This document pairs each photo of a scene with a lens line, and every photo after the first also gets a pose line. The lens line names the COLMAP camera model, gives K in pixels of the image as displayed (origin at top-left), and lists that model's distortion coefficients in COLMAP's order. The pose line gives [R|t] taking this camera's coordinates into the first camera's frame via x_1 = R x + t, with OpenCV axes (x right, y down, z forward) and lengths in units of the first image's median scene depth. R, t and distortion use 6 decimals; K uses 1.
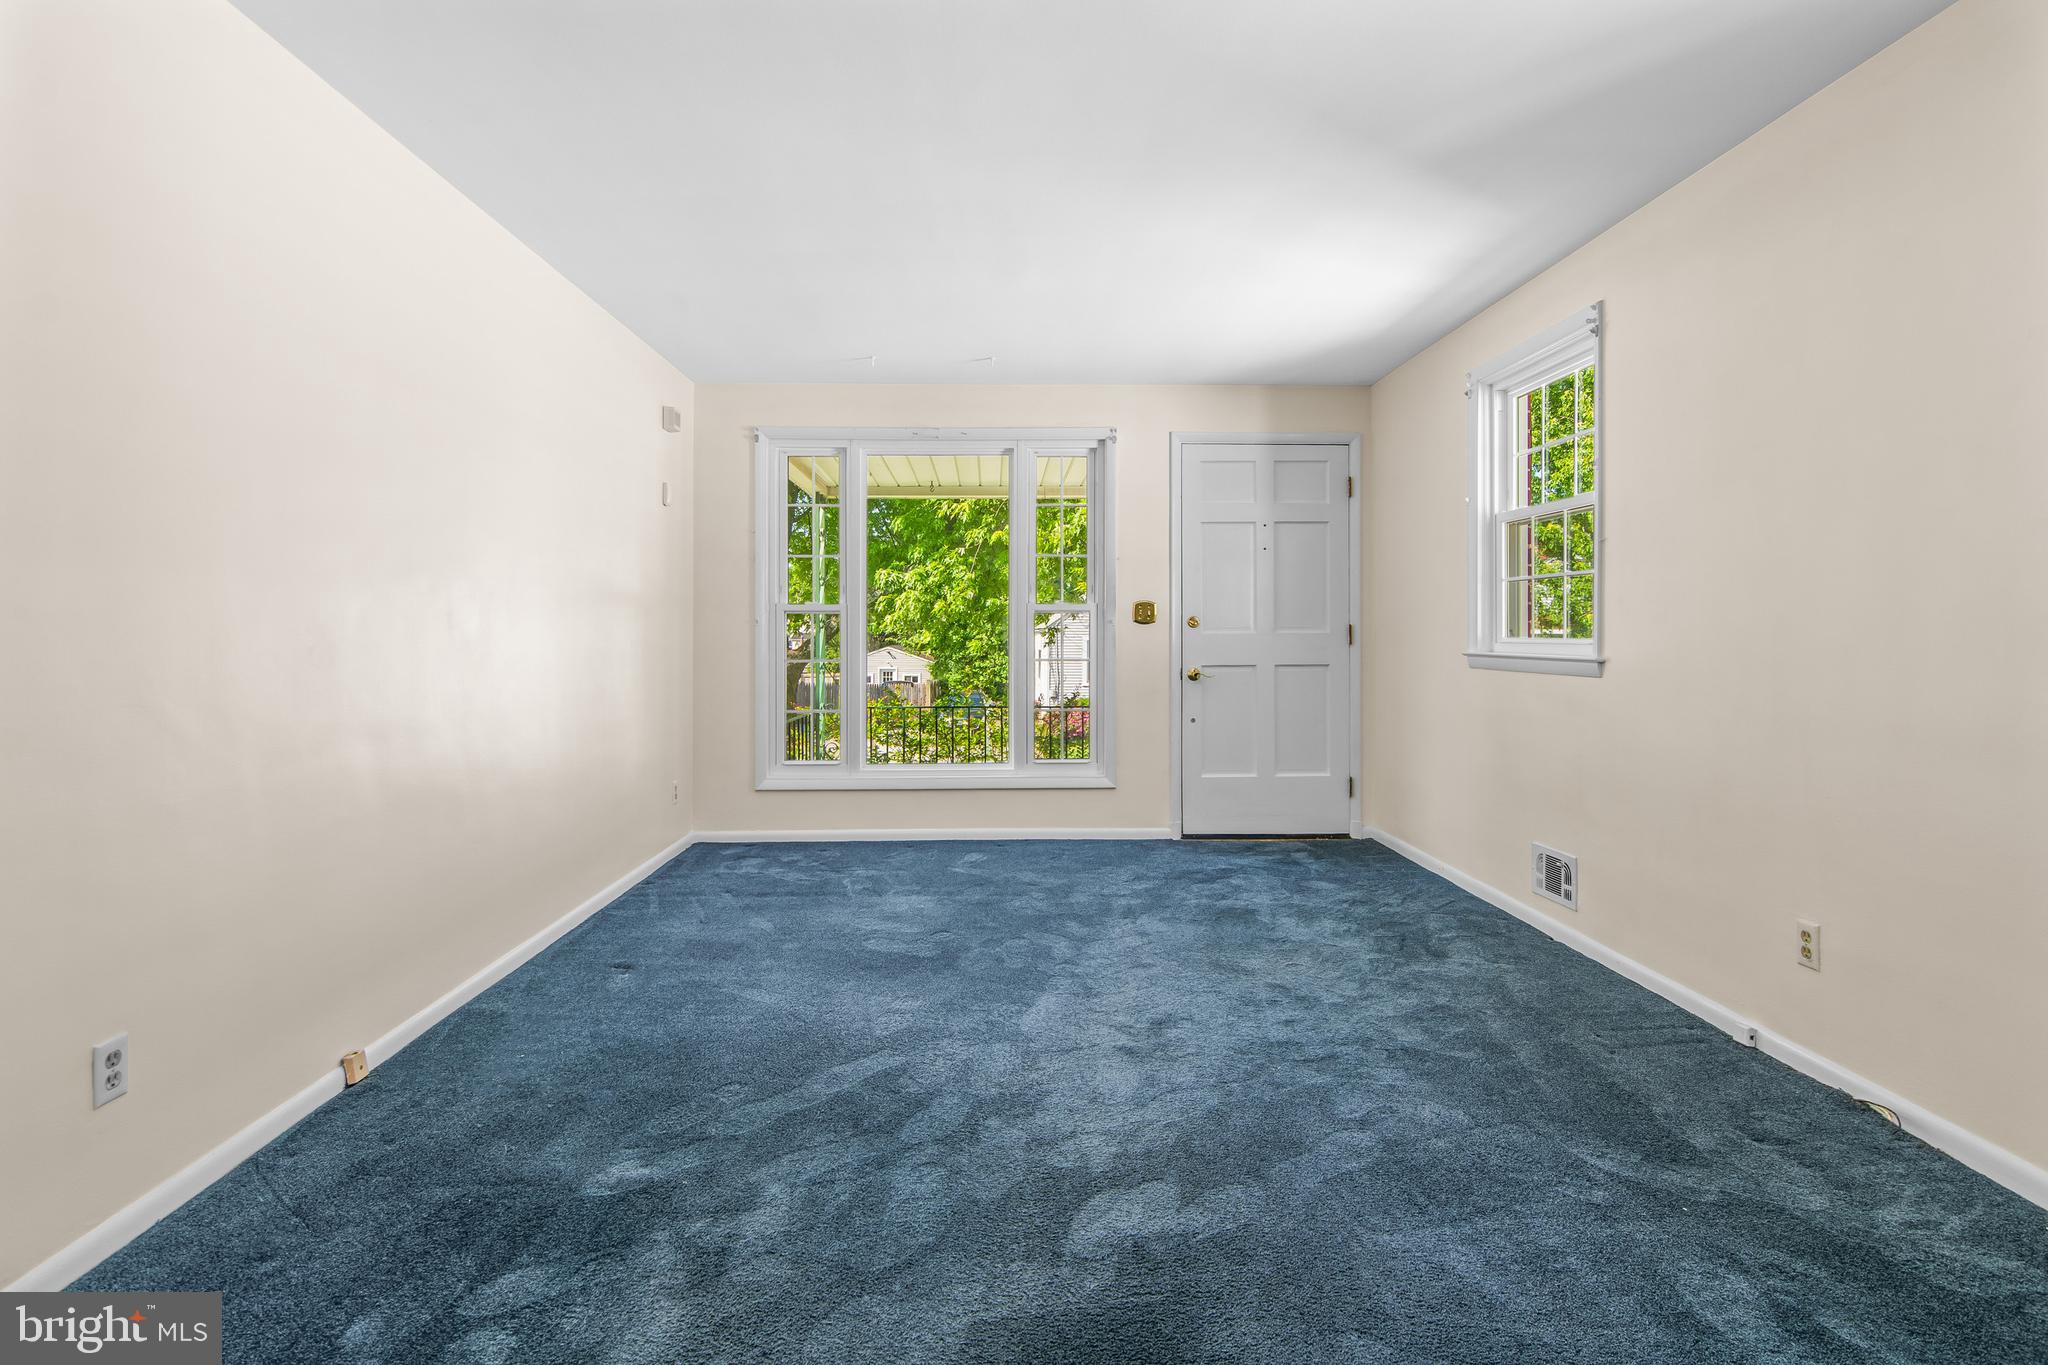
lens RADIAL K [[993.9, 0, 1026.6], [0, 993.9, 639.3], [0, 0, 1]] dist [0.001040, -0.005197]
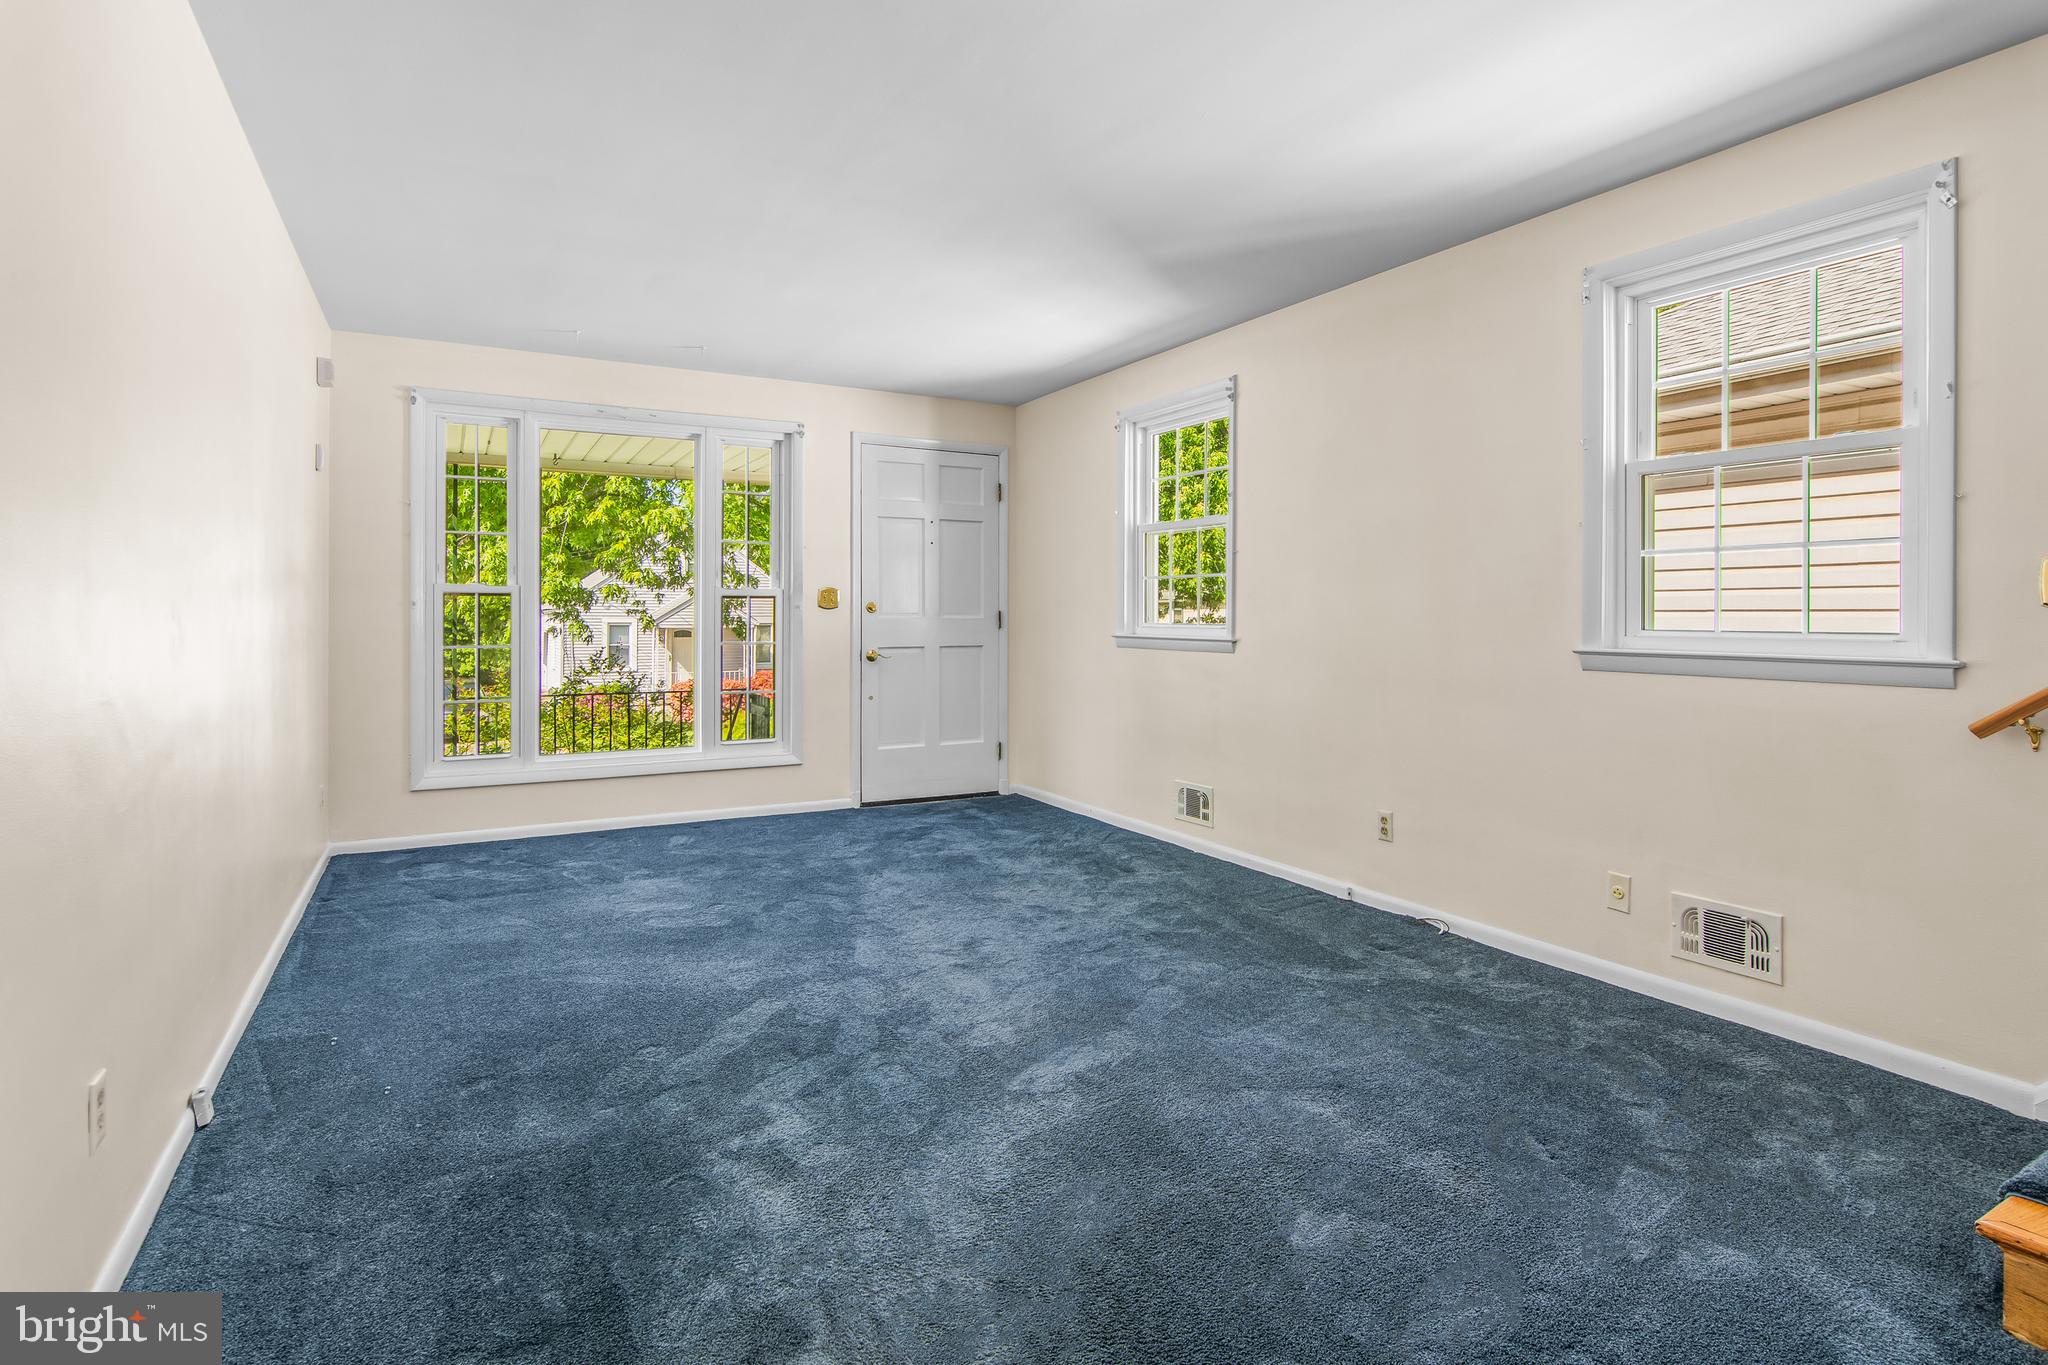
lens RADIAL K [[996.9, 0, 1020.9], [0, 996.9, 625.7], [0, 0, 1]] dist [0.002556, -0.001106]
pose [[0.894861, -0.000667, 0.446344, -0.291403], [-0.001278, 0.999991, 0.004056, -0.003831], [-0.446342, -0.004200, 0.894853, -0.088876]]
